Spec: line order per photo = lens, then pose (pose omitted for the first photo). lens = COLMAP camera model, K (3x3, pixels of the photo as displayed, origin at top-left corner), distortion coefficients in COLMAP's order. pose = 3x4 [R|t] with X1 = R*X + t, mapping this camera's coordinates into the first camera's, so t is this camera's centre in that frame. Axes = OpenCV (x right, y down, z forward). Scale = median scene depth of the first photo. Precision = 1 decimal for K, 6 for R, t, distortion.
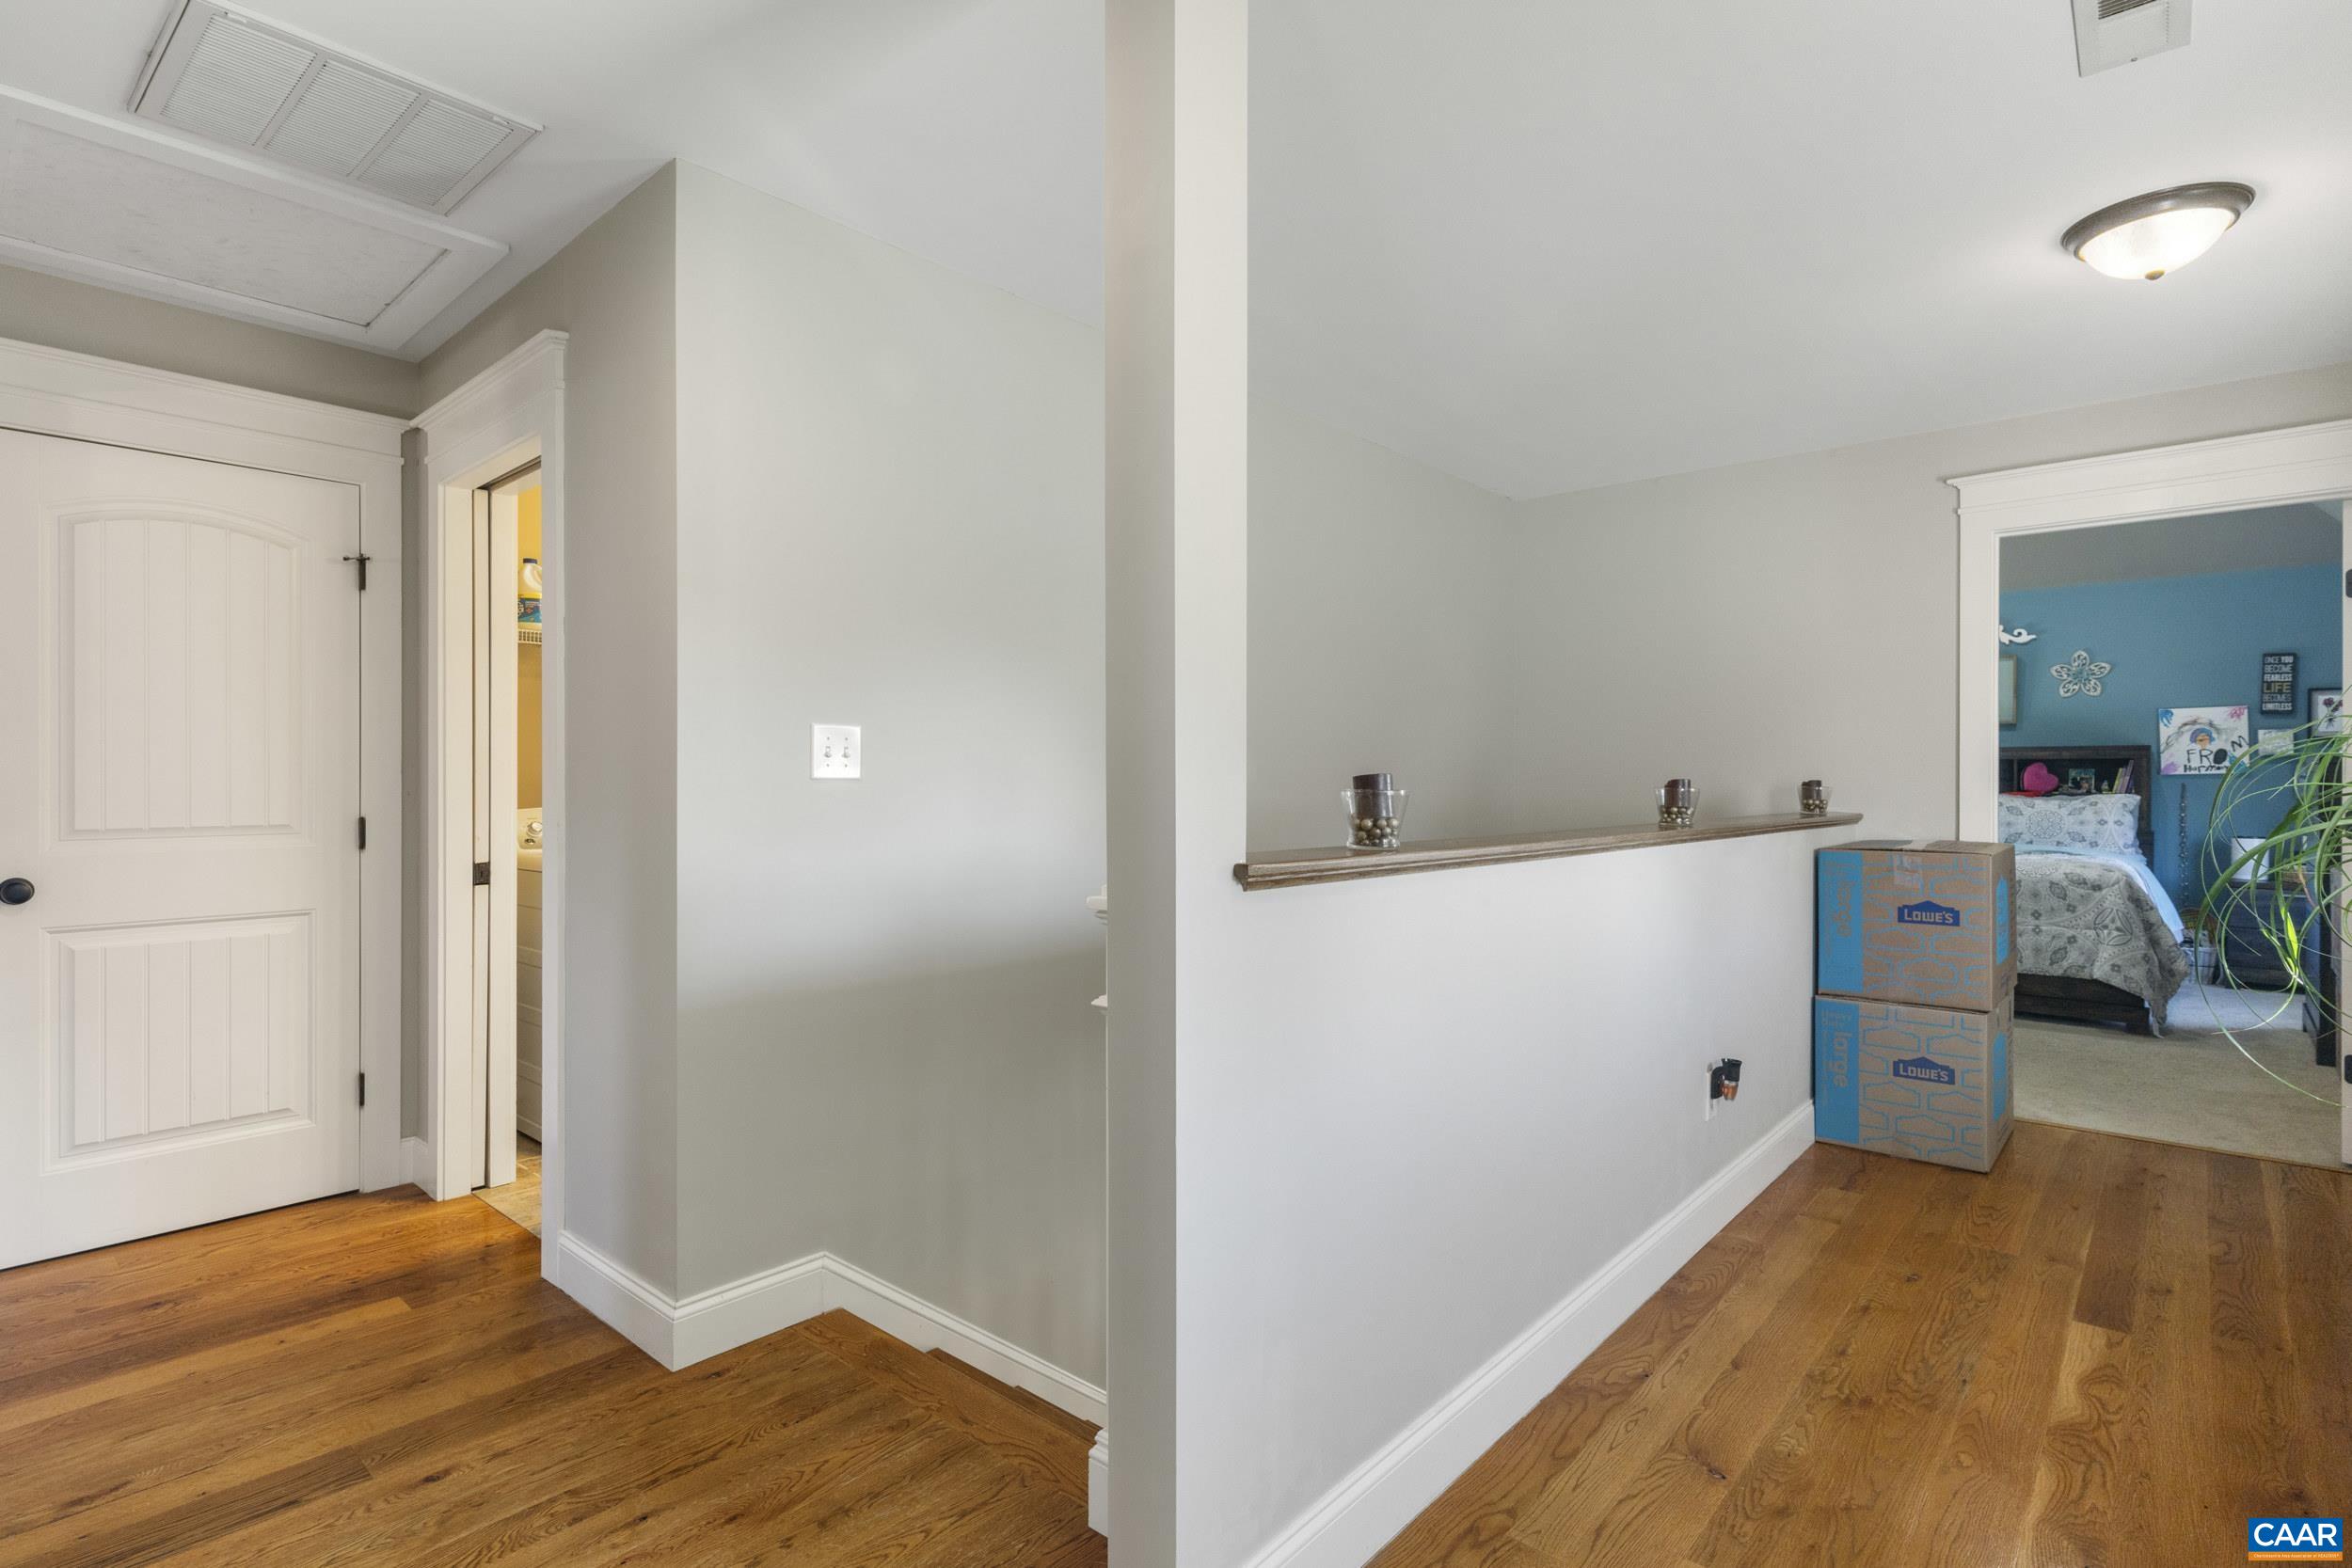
lens RADIAL K [[1136.4, 0, 1180.0], [0, 1136.4, 769.3], [0, 0, 1]] dist [0.005429, 0.000440]
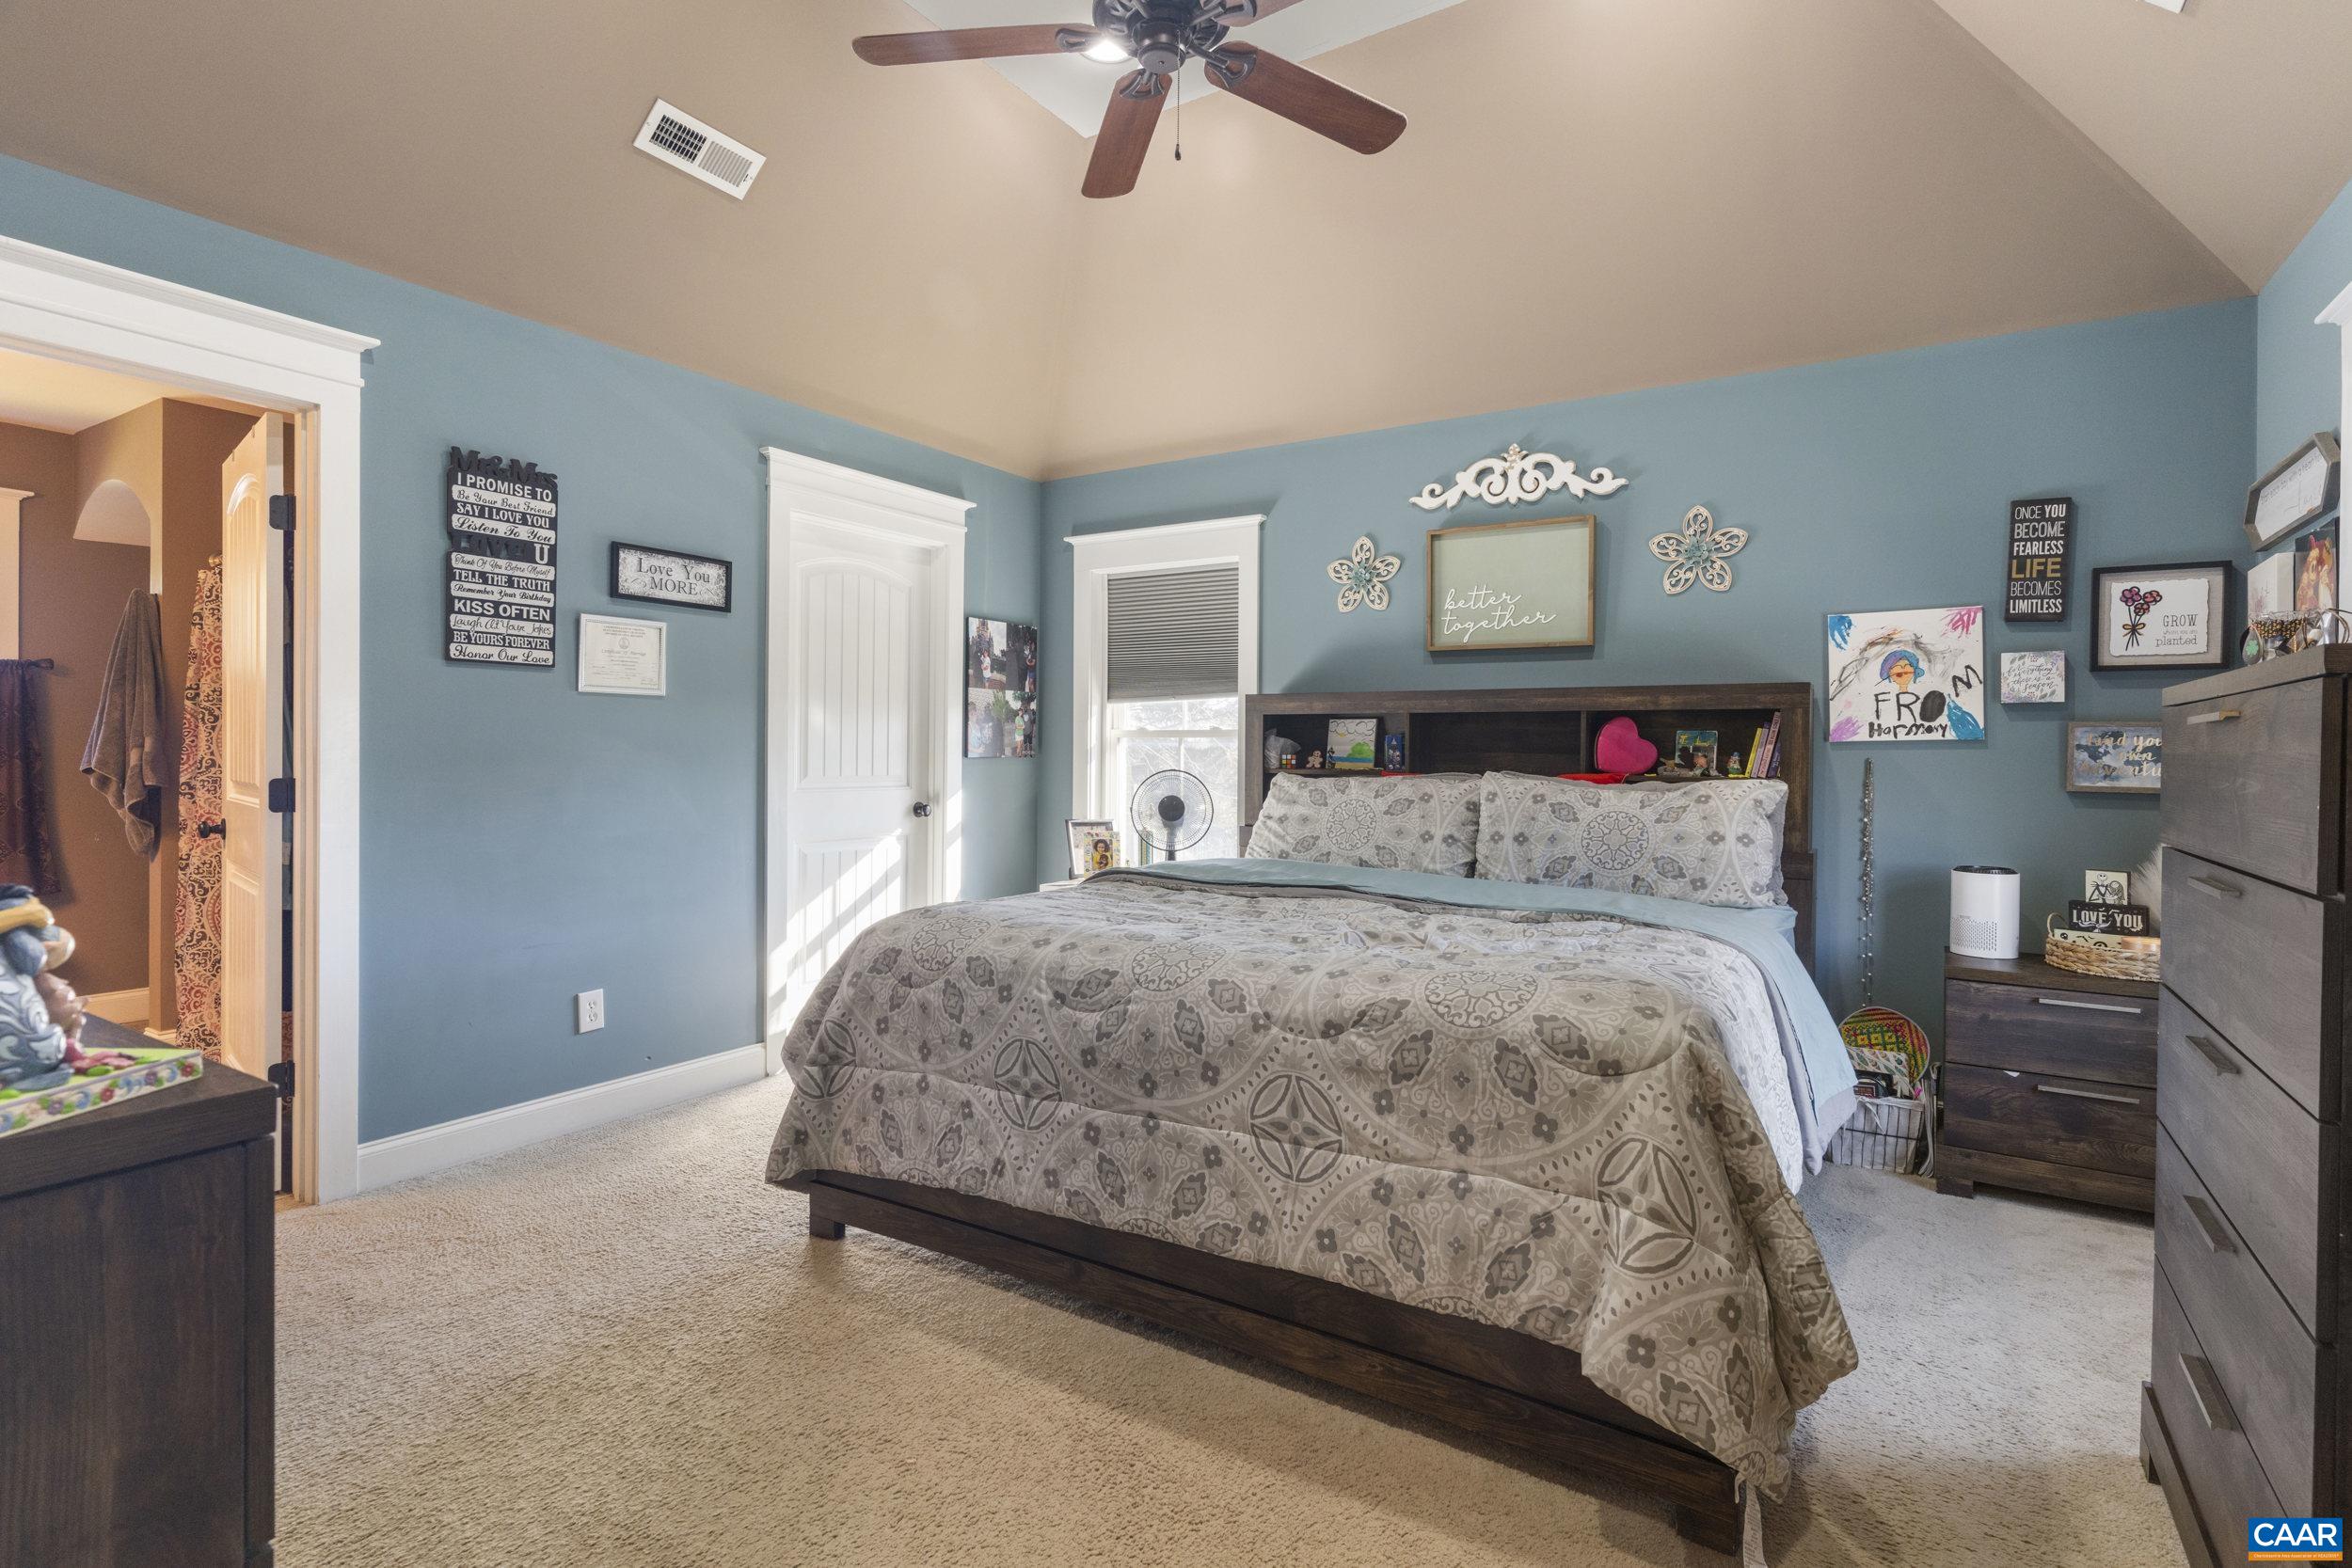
lens RADIAL K [[1136.4, 0, 1151.0], [0, 1136.4, 751.8], [0, 0, 1]] dist [0.005429, 0.000440]
pose [[0.989357, 0.007120, 0.145337, 0.498501], [-0.008431, 0.999929, 0.008405, 0.007583], [-0.145267, -0.009541, 0.989347, 0.554430]]
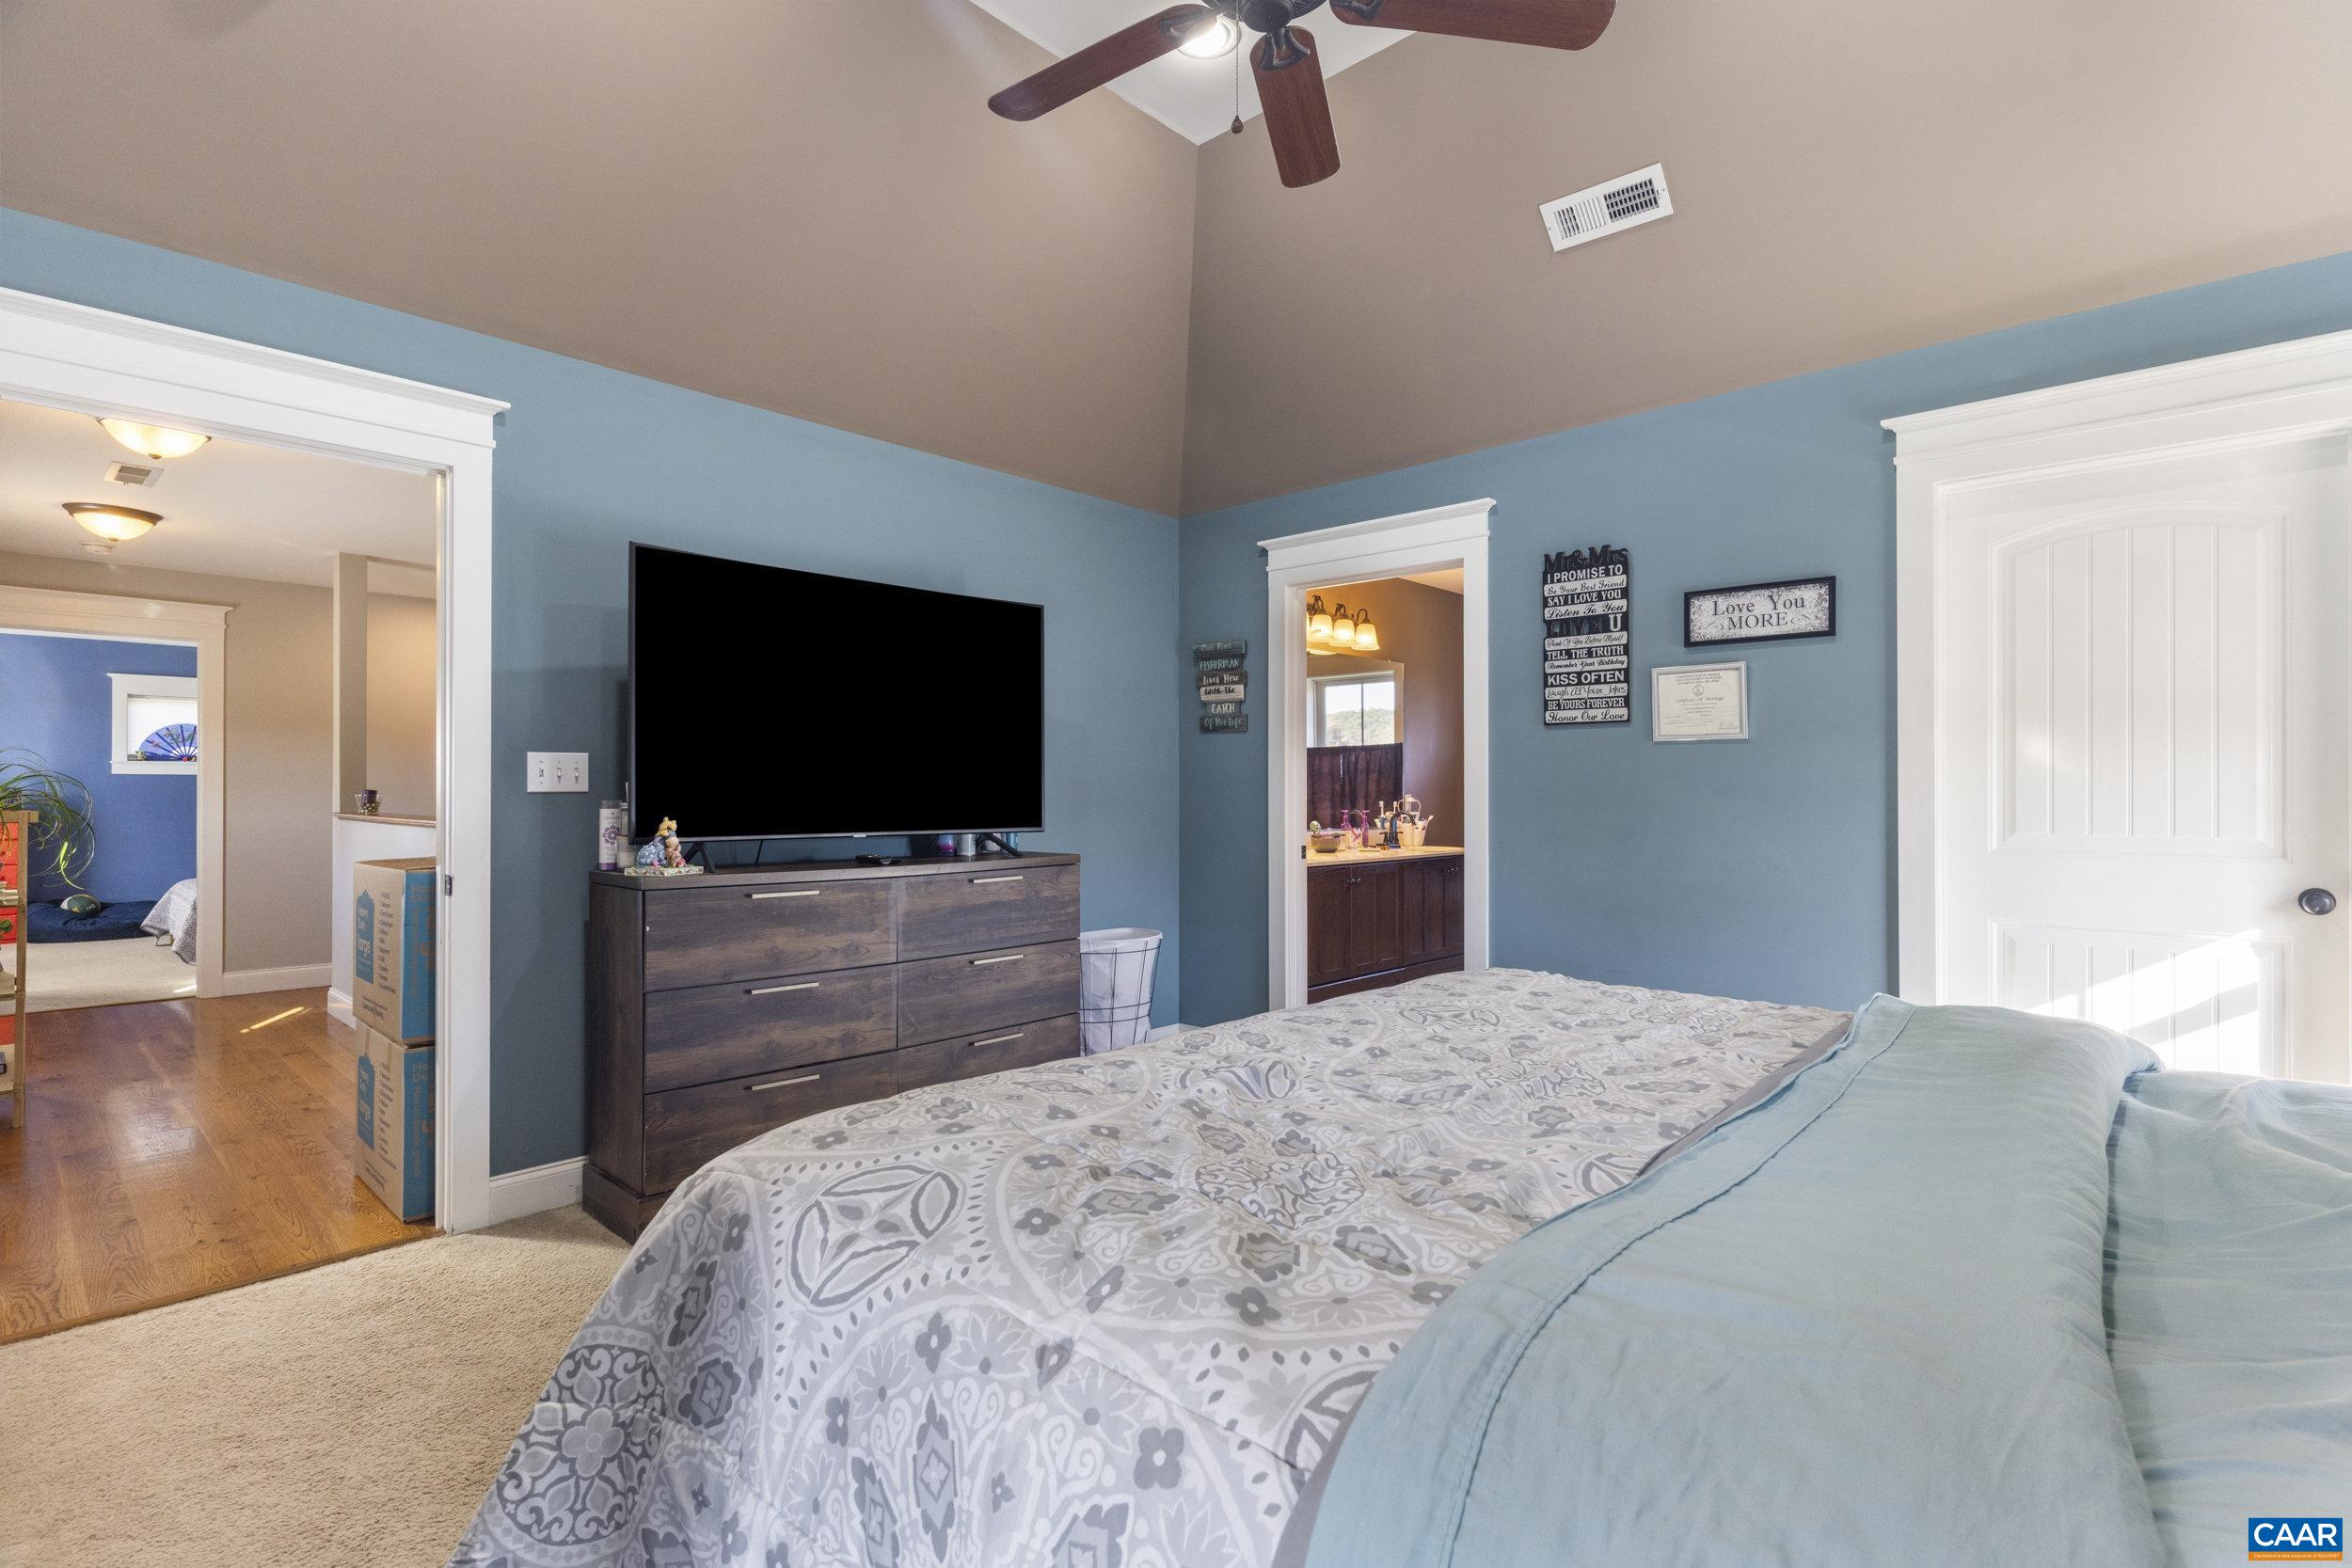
lens RADIAL K [[1136.4, 0, 1188.1], [0, 1136.4, 789.4], [0, 0, 1]] dist [0.005429, 0.000440]
pose [[-0.022842, -0.001465, -0.999738, 0.694907], [0.007170, 0.999973, -0.001629, 0.008419], [0.999713, -0.007205, -0.022830, 0.730103]]
